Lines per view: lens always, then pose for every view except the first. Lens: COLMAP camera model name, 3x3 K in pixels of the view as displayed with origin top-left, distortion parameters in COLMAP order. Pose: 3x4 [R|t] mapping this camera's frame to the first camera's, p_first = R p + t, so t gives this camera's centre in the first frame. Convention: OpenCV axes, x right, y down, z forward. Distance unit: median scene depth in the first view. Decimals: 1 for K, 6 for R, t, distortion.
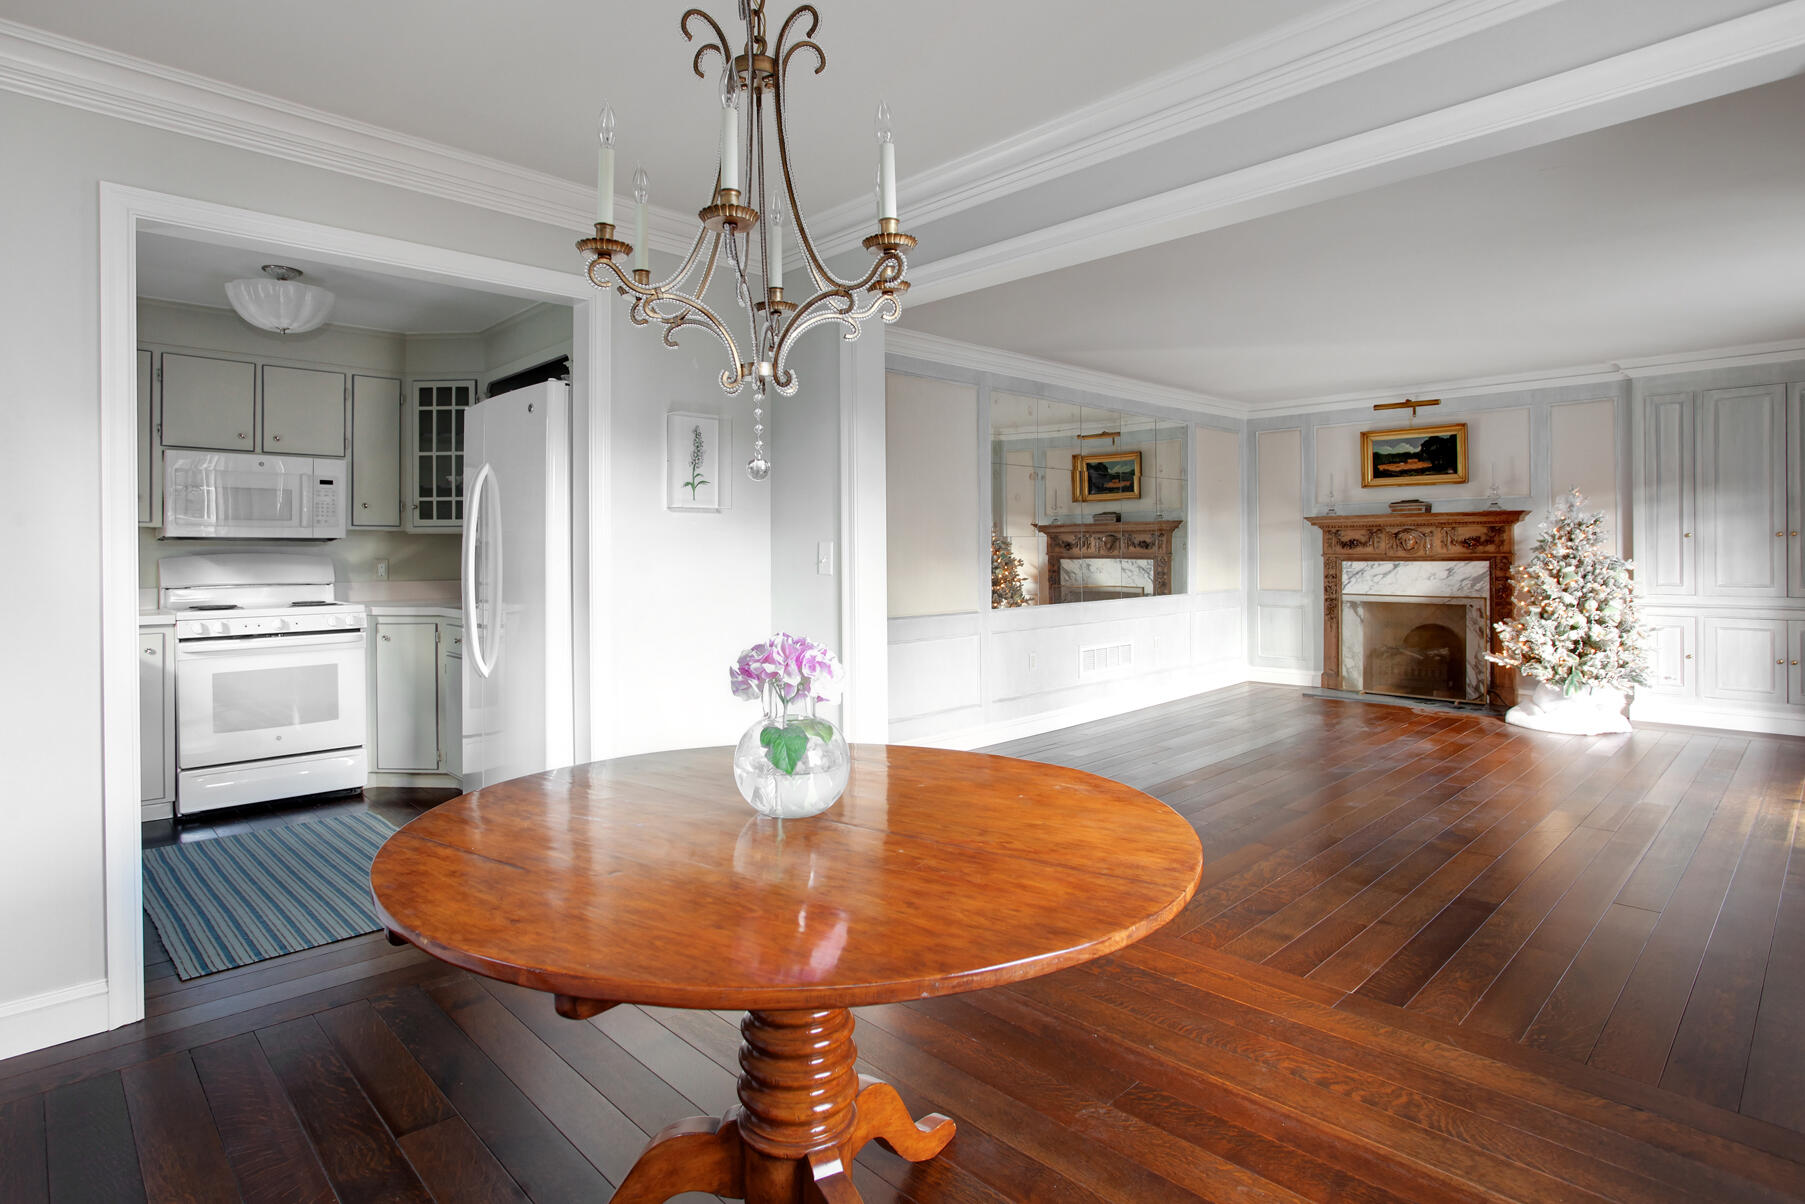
lens RADIAL K [[924.8, 0, 905.1], [0, 924.8, 557.0], [0, 0, 1]] dist [-0.030534, 0.014050]
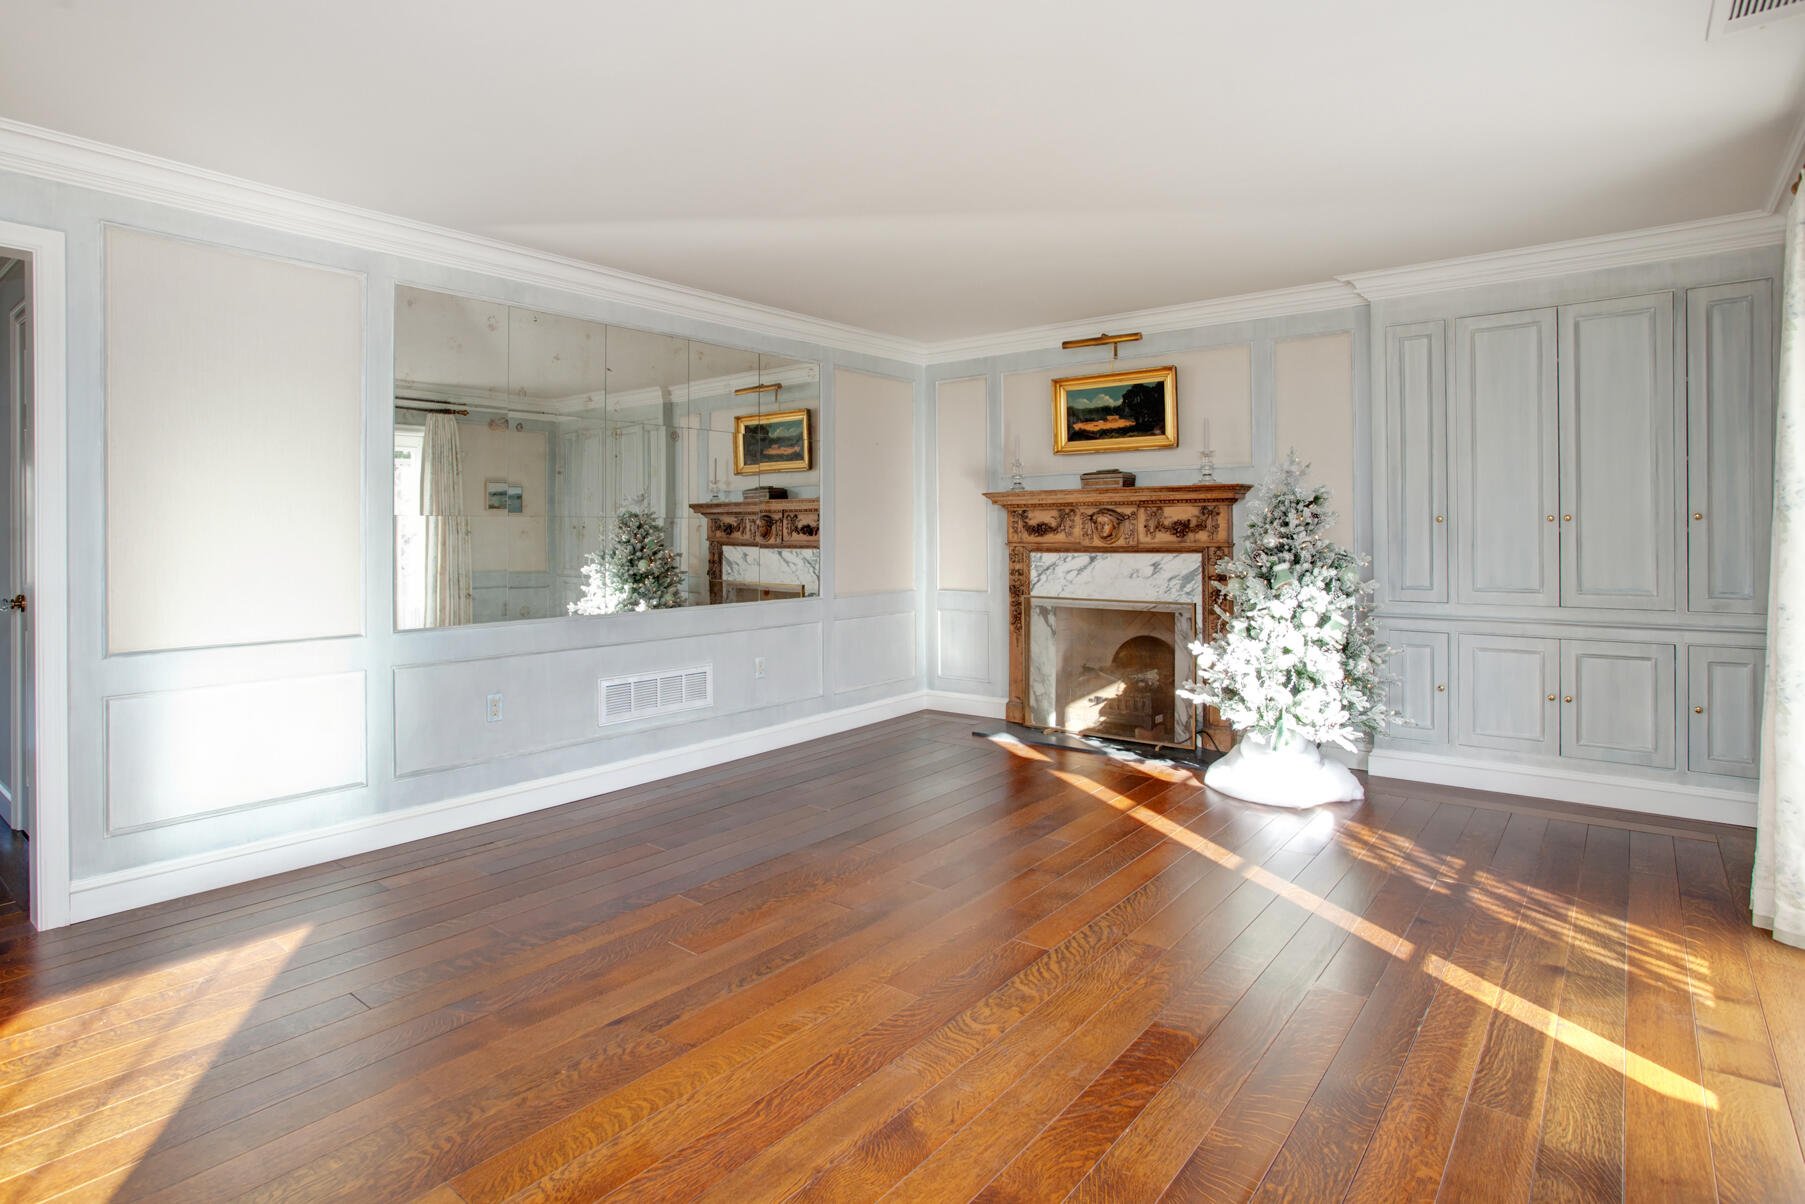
lens RADIAL K [[935.6, 0, 878.3], [0, 935.6, 537.3], [0, 0, 1]] dist [-0.068374, 0.036890]
pose [[0.993431, 0.004432, 0.114346, 0.294985], [-0.003827, 0.999977, -0.005509, -0.003442], [-0.114368, 0.005036, 0.993426, 0.290639]]
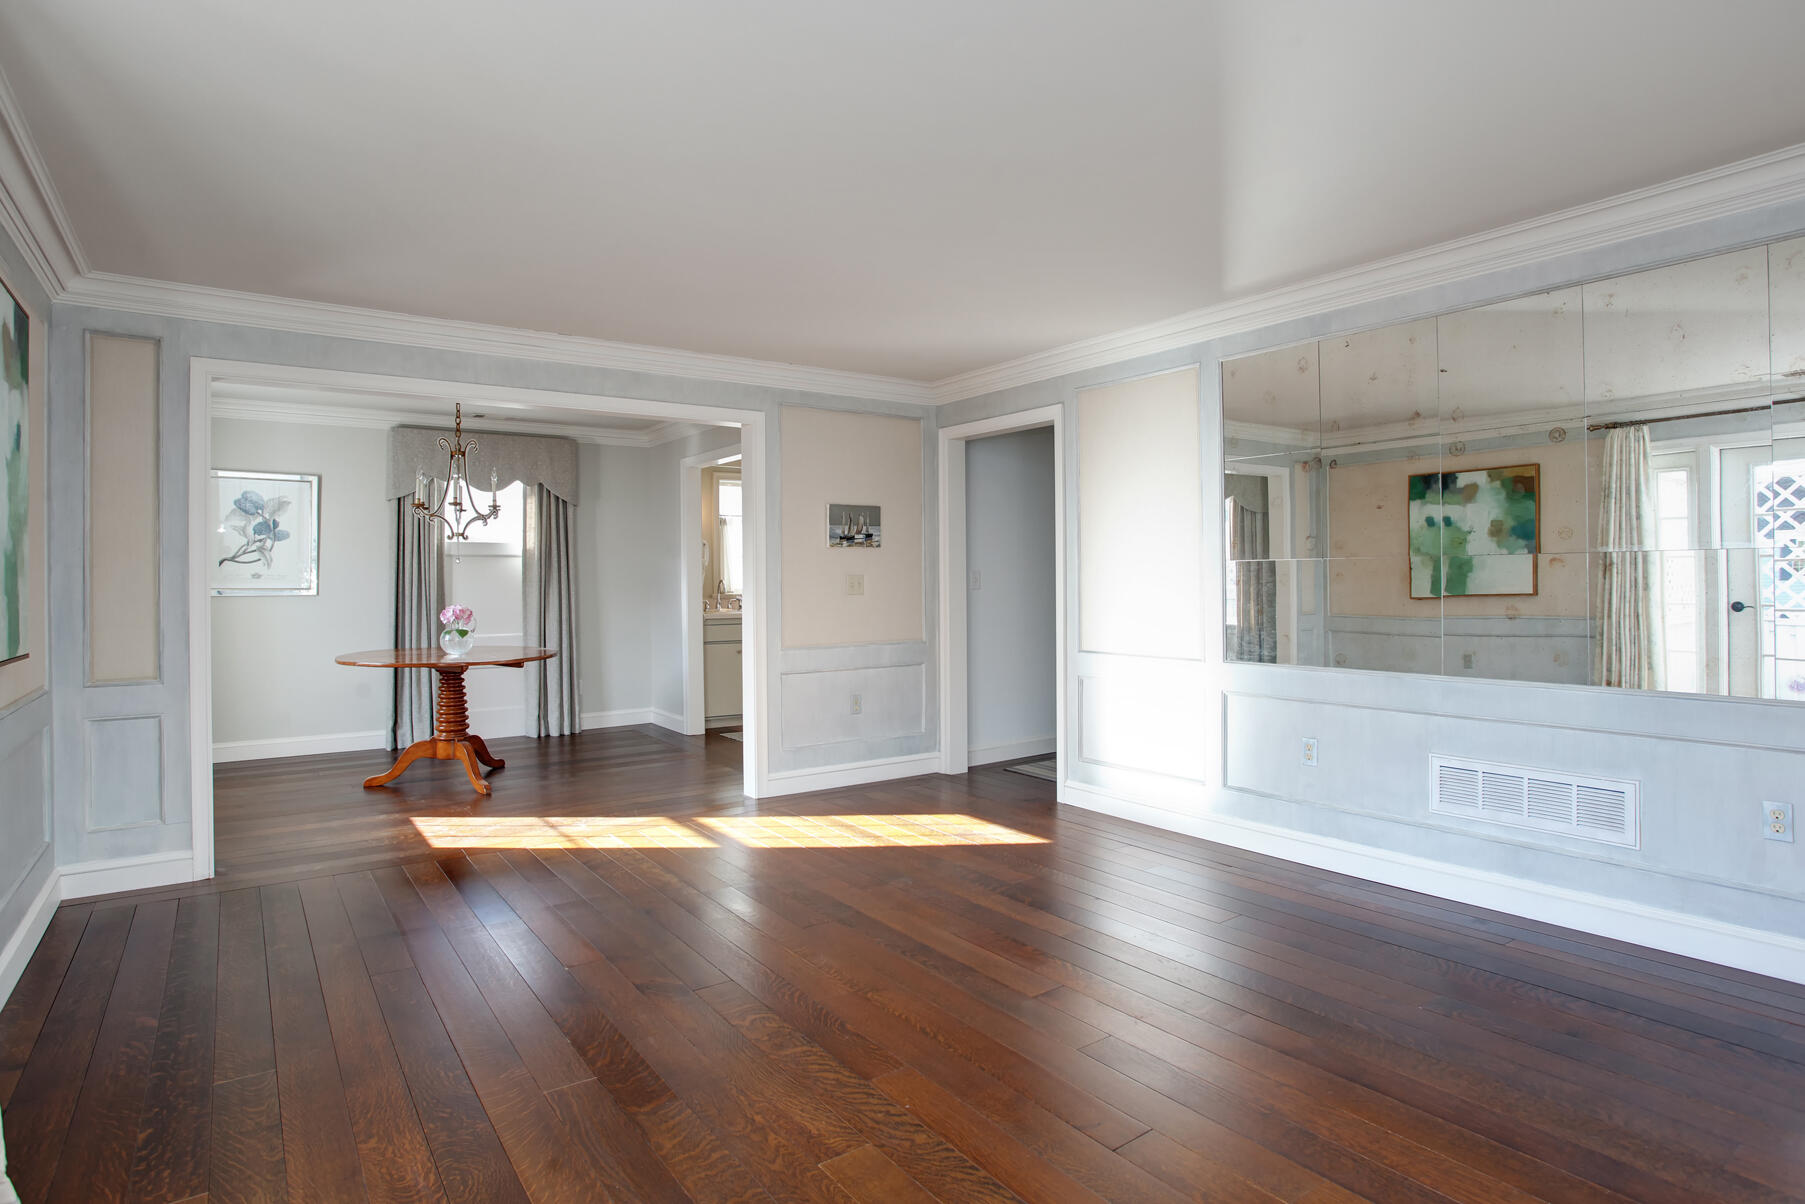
lens RADIAL K [[985.2, 0, 932.6], [0, 985.2, 576.6], [0, 0, 1]] dist [-0.074725, 0.046307]
pose [[-0.132231, 0.006191, -0.991200, 0.748705], [-0.000142, 0.999980, 0.006265, -0.011509], [0.991219, 0.000969, -0.132228, 0.737764]]
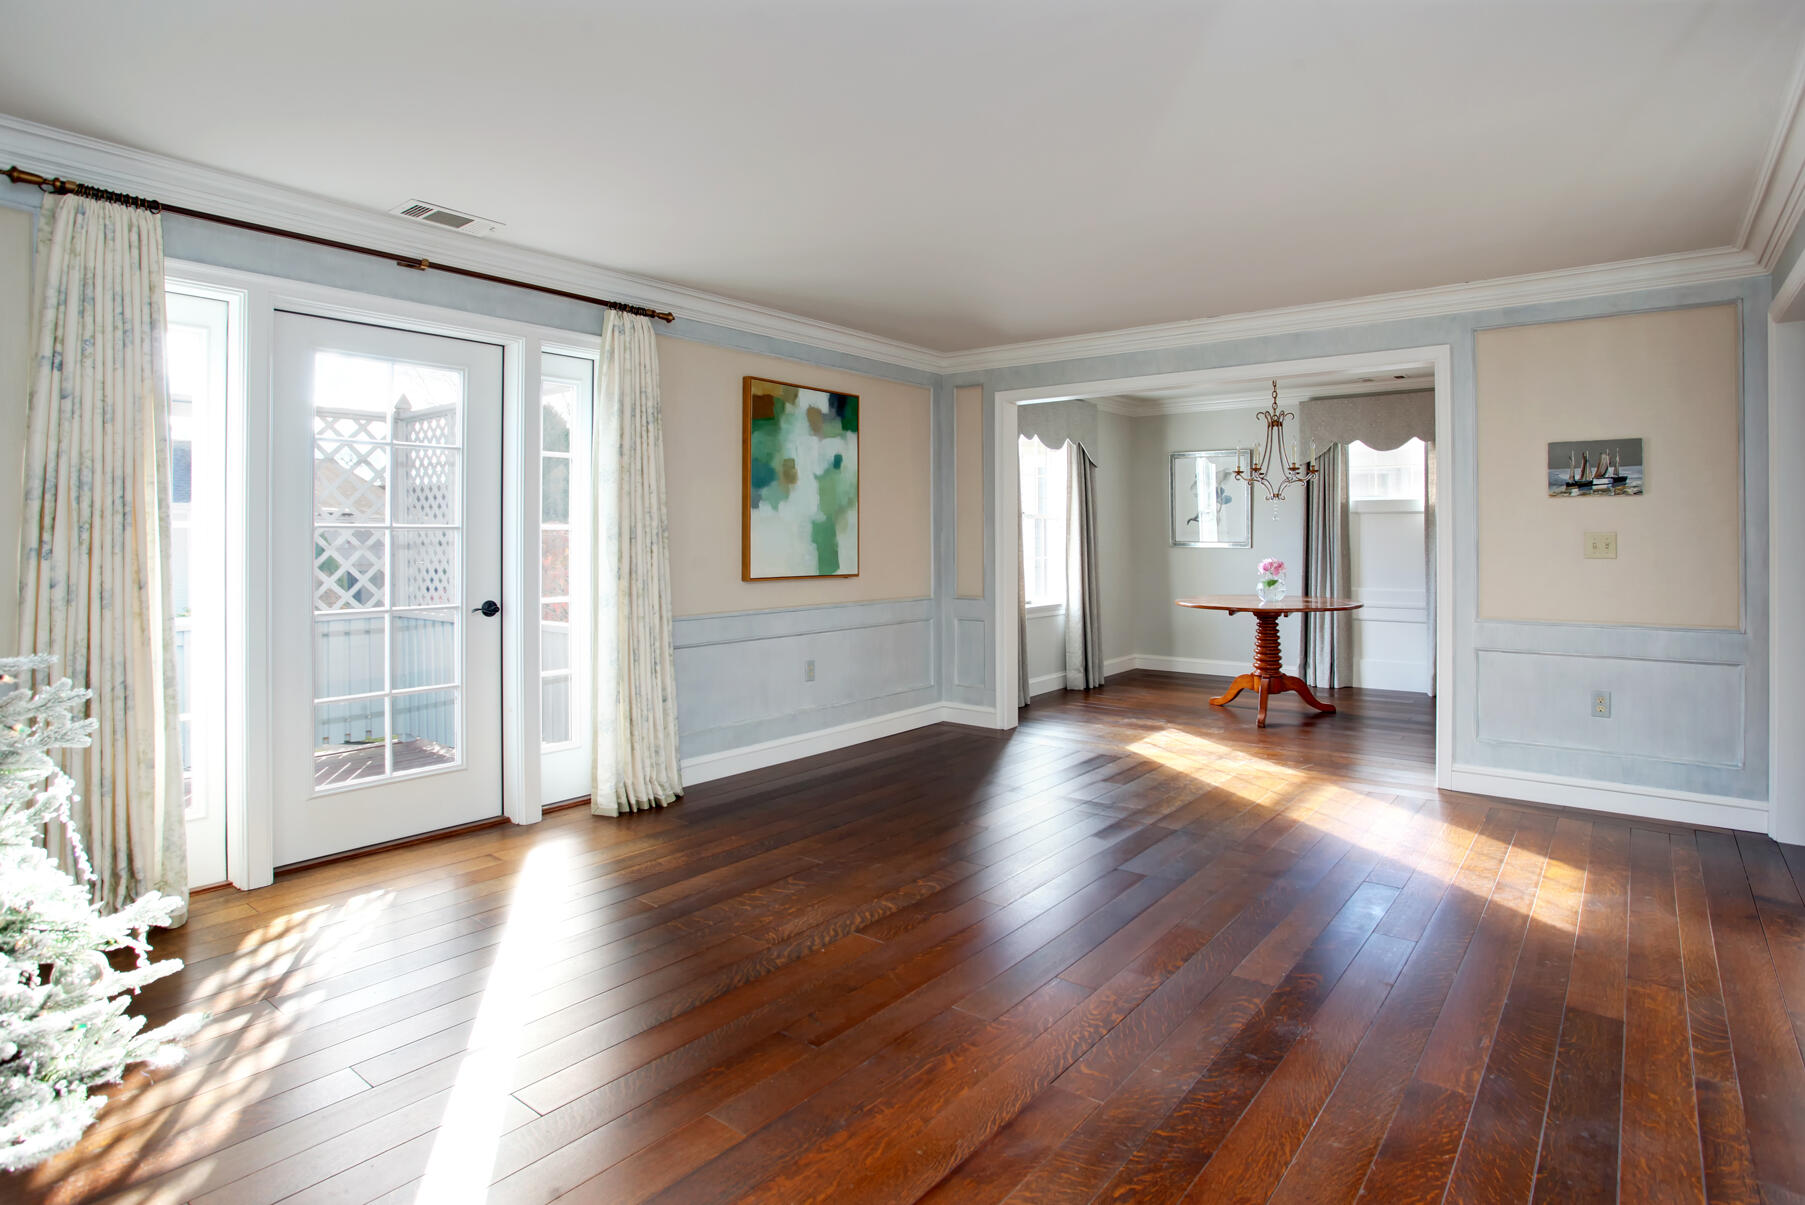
lens RADIAL K [[974.9, 0, 912.4], [0, 974.9, 528.7], [0, 0, 1]] dist [-0.083903, 0.041105]
pose [[-0.991042, 0.008745, -0.133263, 0.444043], [0.008137, 0.999954, 0.005106, -0.016814], [0.133301, 0.003975, -0.991068, 1.106015]]
